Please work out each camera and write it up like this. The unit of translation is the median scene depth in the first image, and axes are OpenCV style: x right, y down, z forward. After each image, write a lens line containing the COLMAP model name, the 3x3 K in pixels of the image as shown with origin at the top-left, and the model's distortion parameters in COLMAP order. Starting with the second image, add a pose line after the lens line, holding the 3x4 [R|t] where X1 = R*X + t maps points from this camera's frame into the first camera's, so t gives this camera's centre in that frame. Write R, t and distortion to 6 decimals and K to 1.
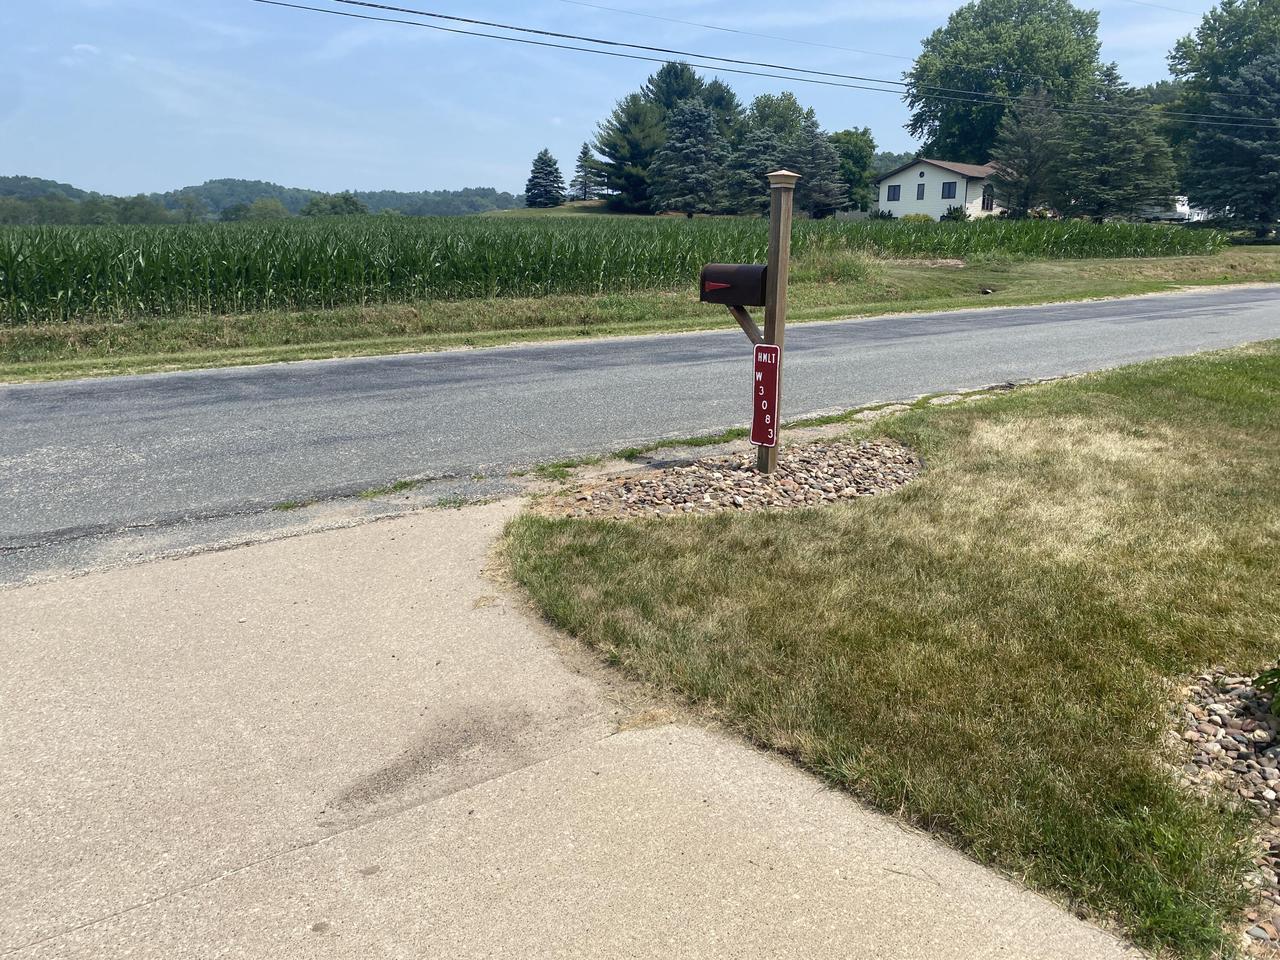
lens RADIAL K [[988.7, 0, 637.1], [0, 988.7, 478.3], [0, 0, 1]] dist [0.031466, -0.029960]
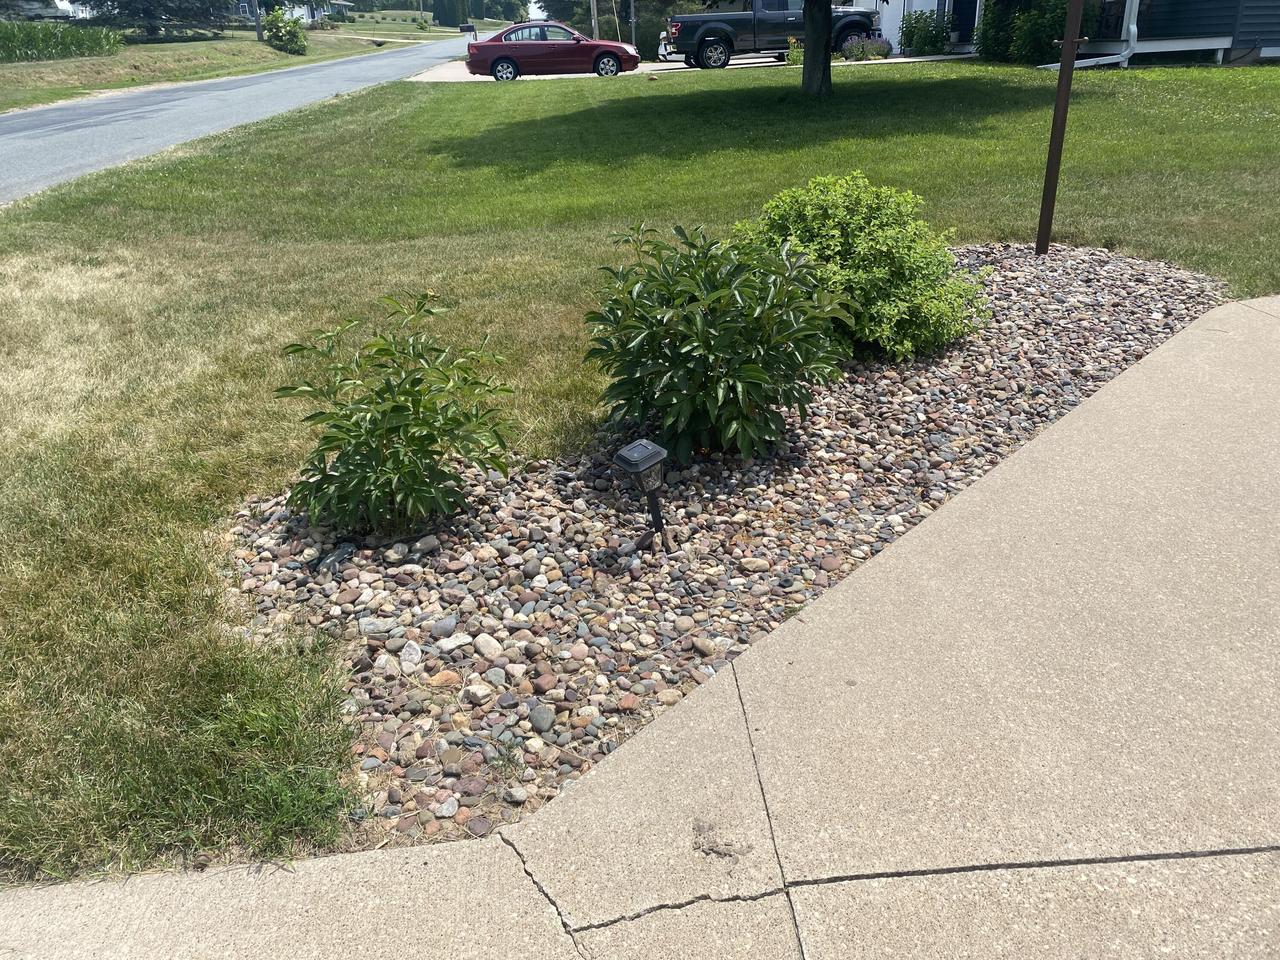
lens RADIAL K [[988.7, 0, 637.1], [0, 988.7, 478.3], [0, 0, 1]] dist [0.031466, -0.029960]
pose [[0.570880, -0.357018, 0.739347, 0.066987], [0.221253, 0.934090, 0.280218, -0.007726], [-0.790659, 0.003612, 0.612245, 0.086439]]
